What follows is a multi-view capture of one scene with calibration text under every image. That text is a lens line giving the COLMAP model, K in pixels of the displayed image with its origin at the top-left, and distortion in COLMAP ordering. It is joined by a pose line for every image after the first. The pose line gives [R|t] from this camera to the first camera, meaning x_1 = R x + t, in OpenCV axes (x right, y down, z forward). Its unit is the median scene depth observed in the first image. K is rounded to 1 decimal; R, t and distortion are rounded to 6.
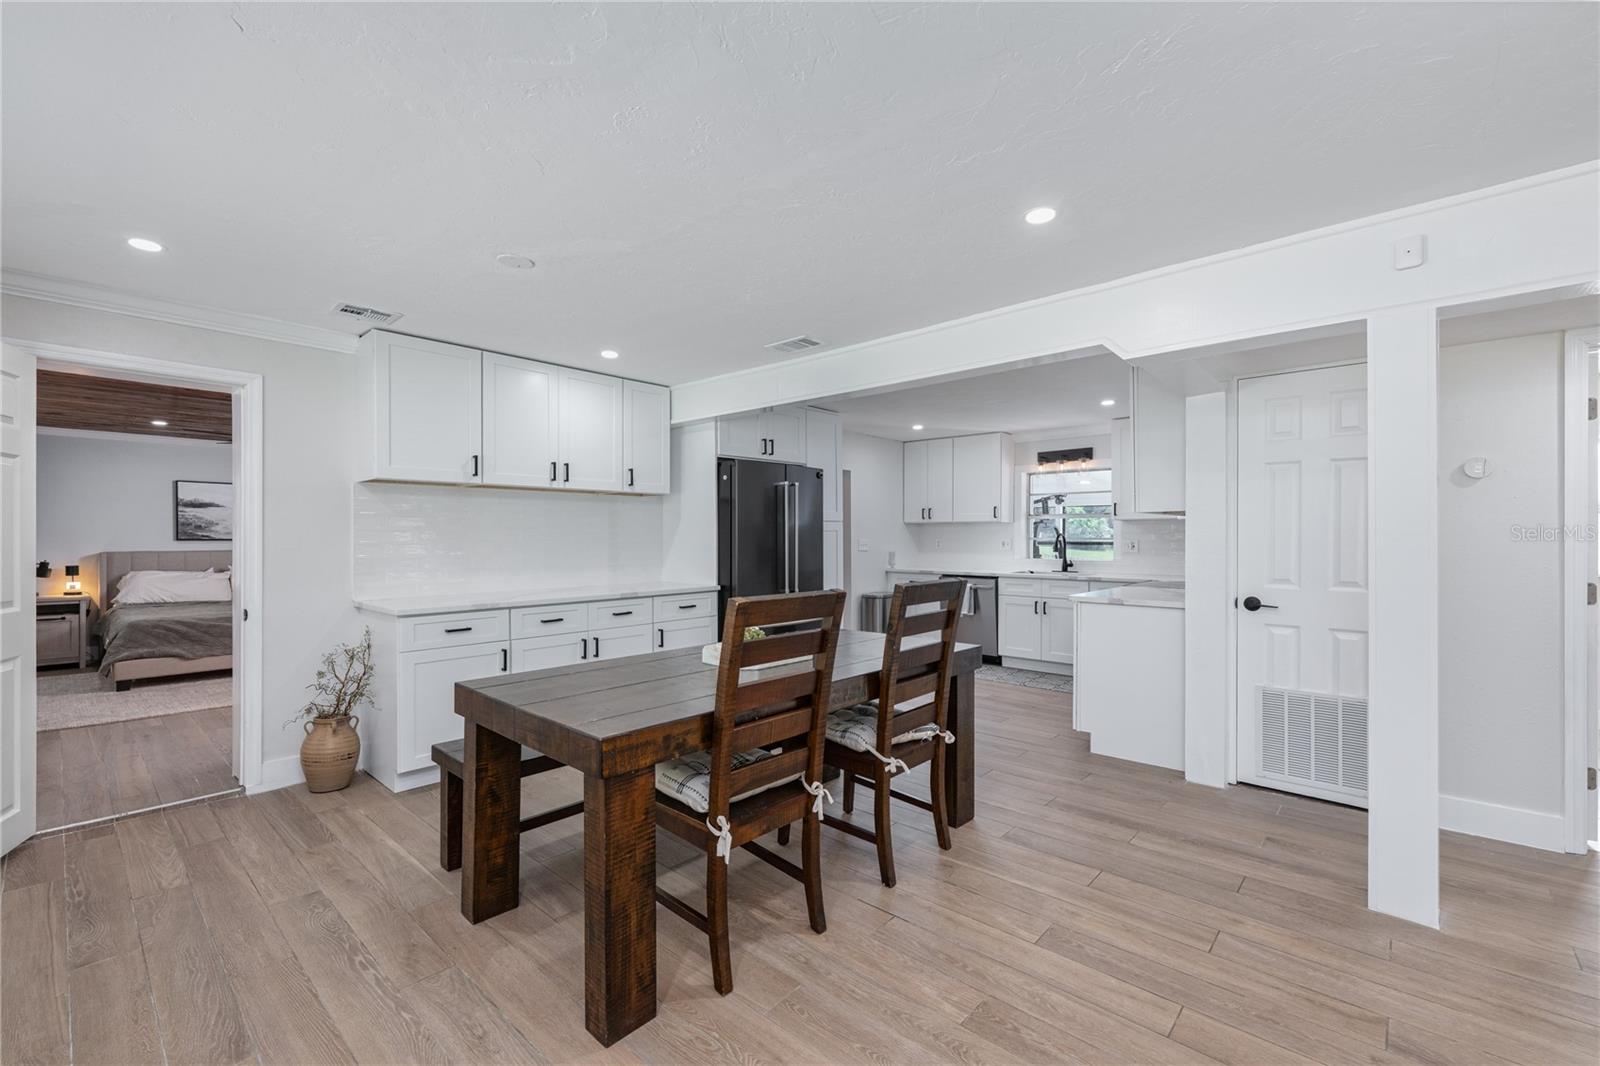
lens RADIAL K [[664.7, 0, 792.4], [0, 664.7, 546.2], [0, 0, 1]] dist [-0.002230, 0.000218]
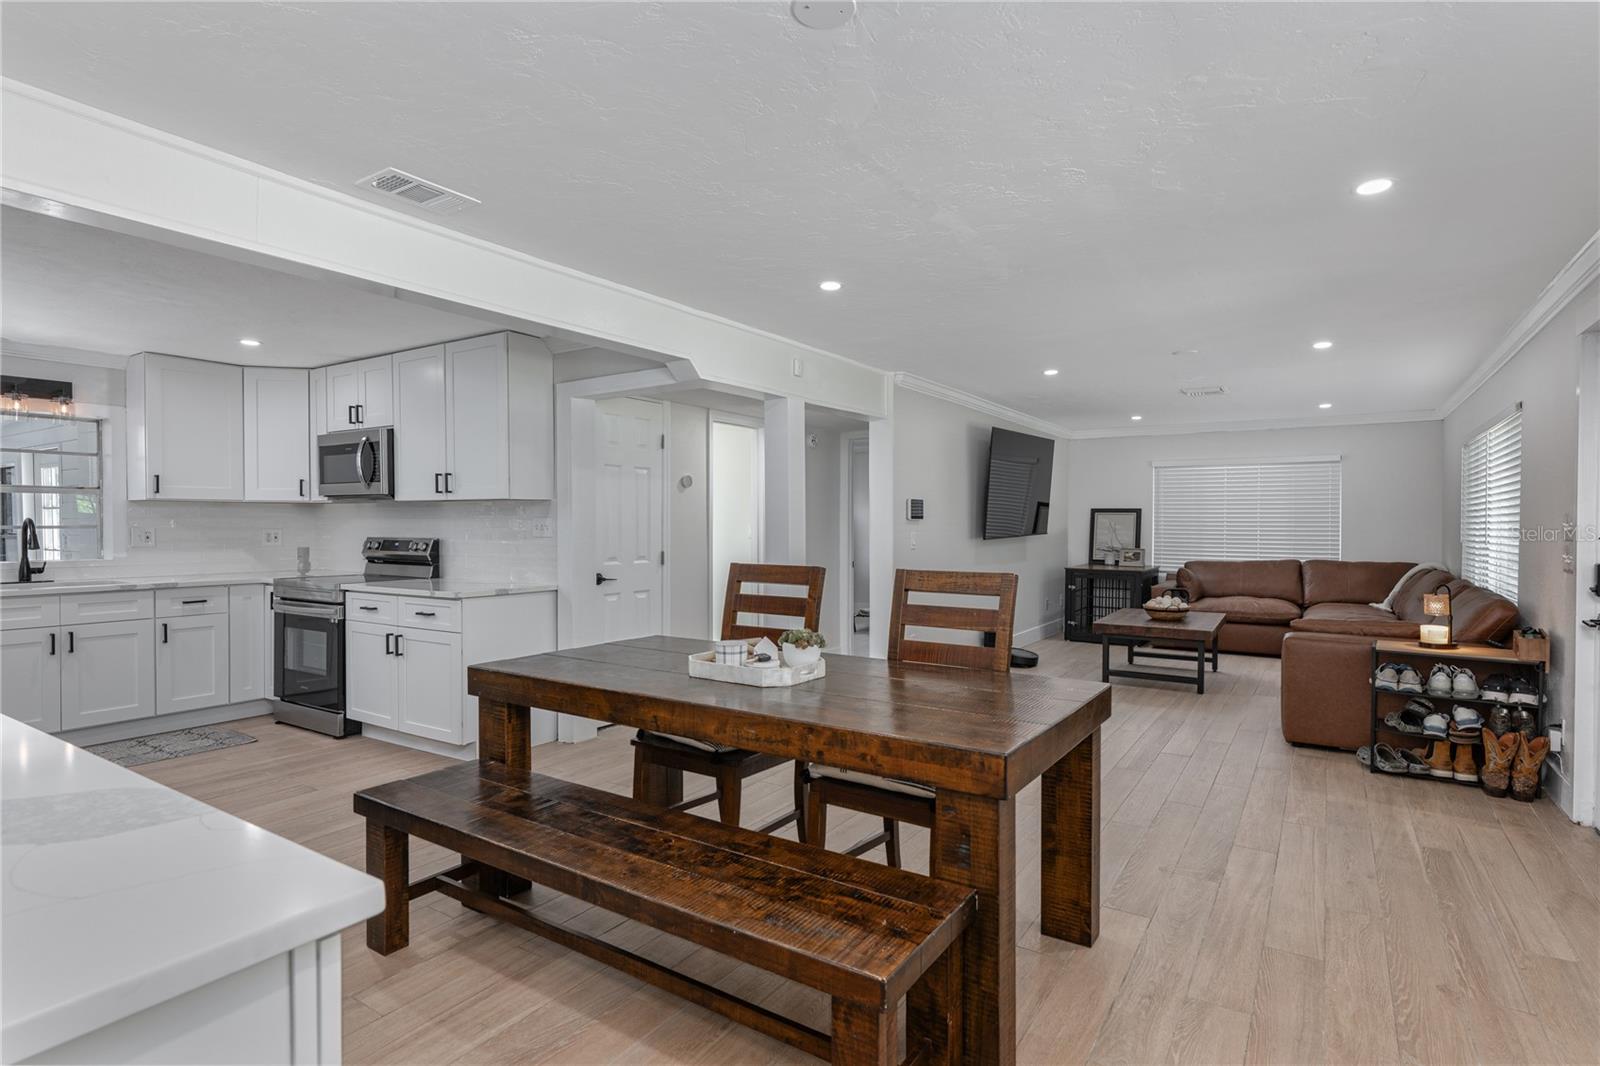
lens RADIAL K [[810.1, 0, 792.2], [0, 810.1, 537.6], [0, 0, 1]] dist [-0.000517, -0.000133]
pose [[-0.148815, -0.016213, 0.988732, -1.043066], [0.014559, 0.999721, 0.018584, -0.013812], [-0.988758, 0.017160, -0.148537, 1.103353]]
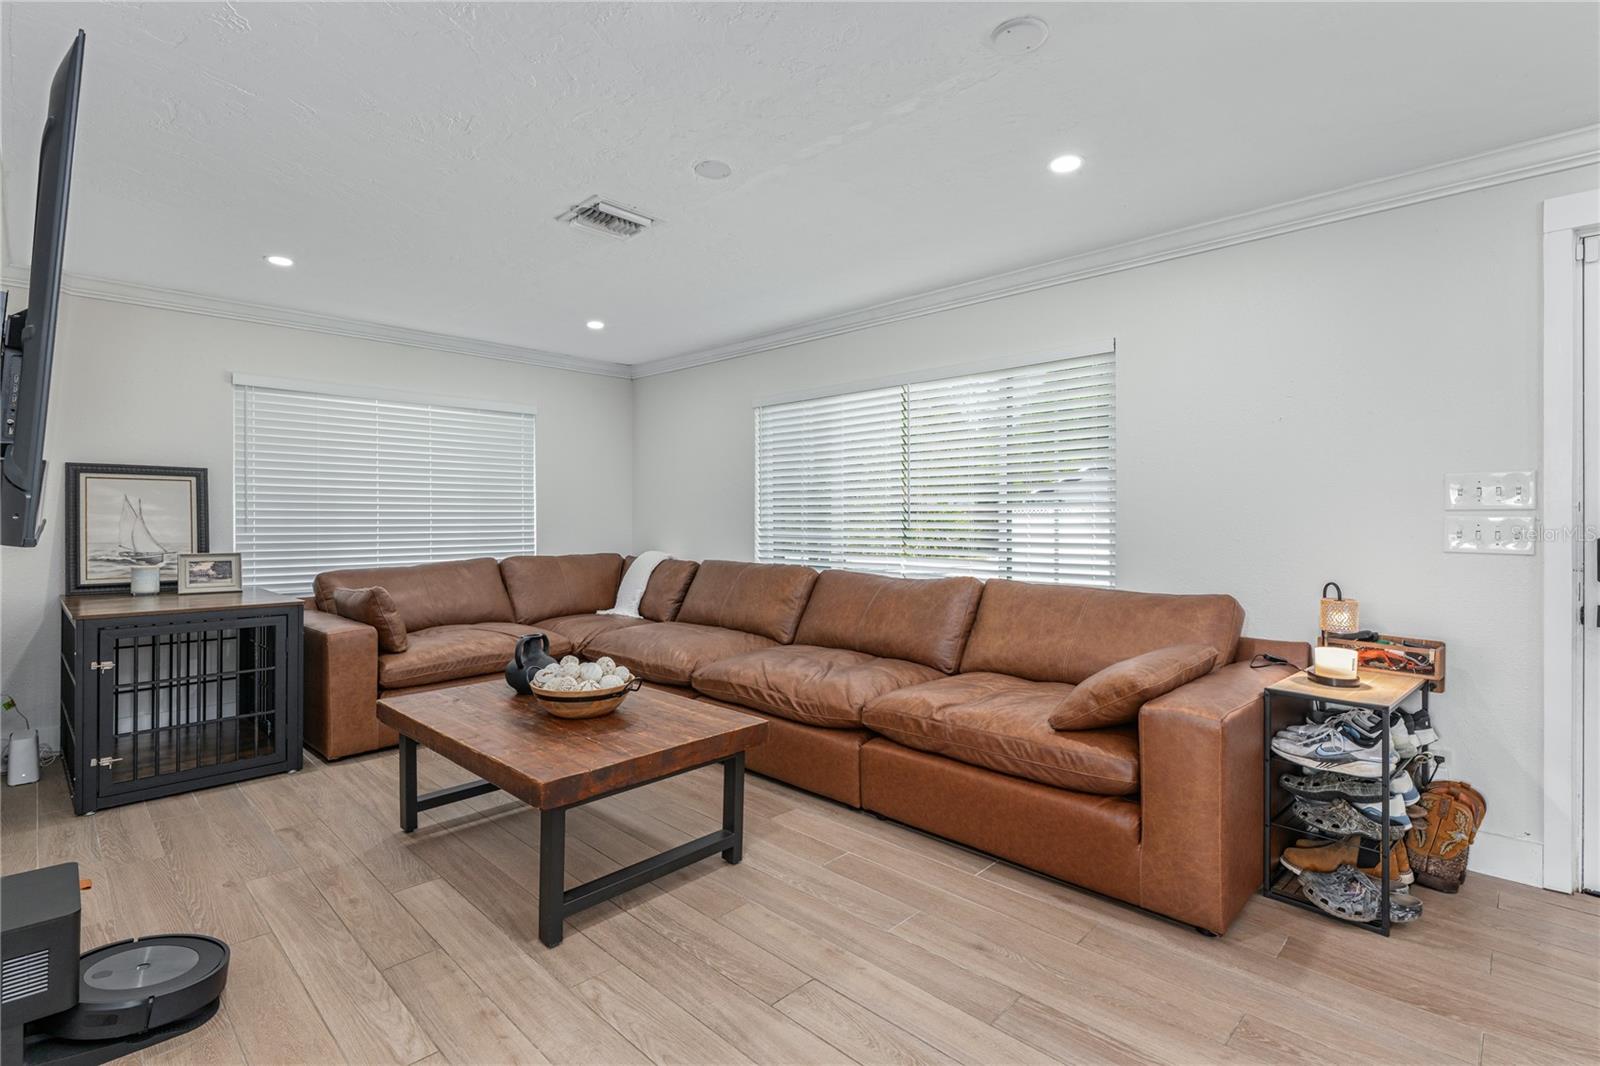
lens RADIAL K [[743.6, 0, 795.1], [0, 743.6, 518.7], [0, 0, 1]] dist [-0.009515, 0.000566]
pose [[-0.999408, 0.002730, 0.034300, 0.887555], [0.003415, 0.999796, 0.019924, 0.023434], [-0.034239, 0.020030, -0.999213, 0.577514]]
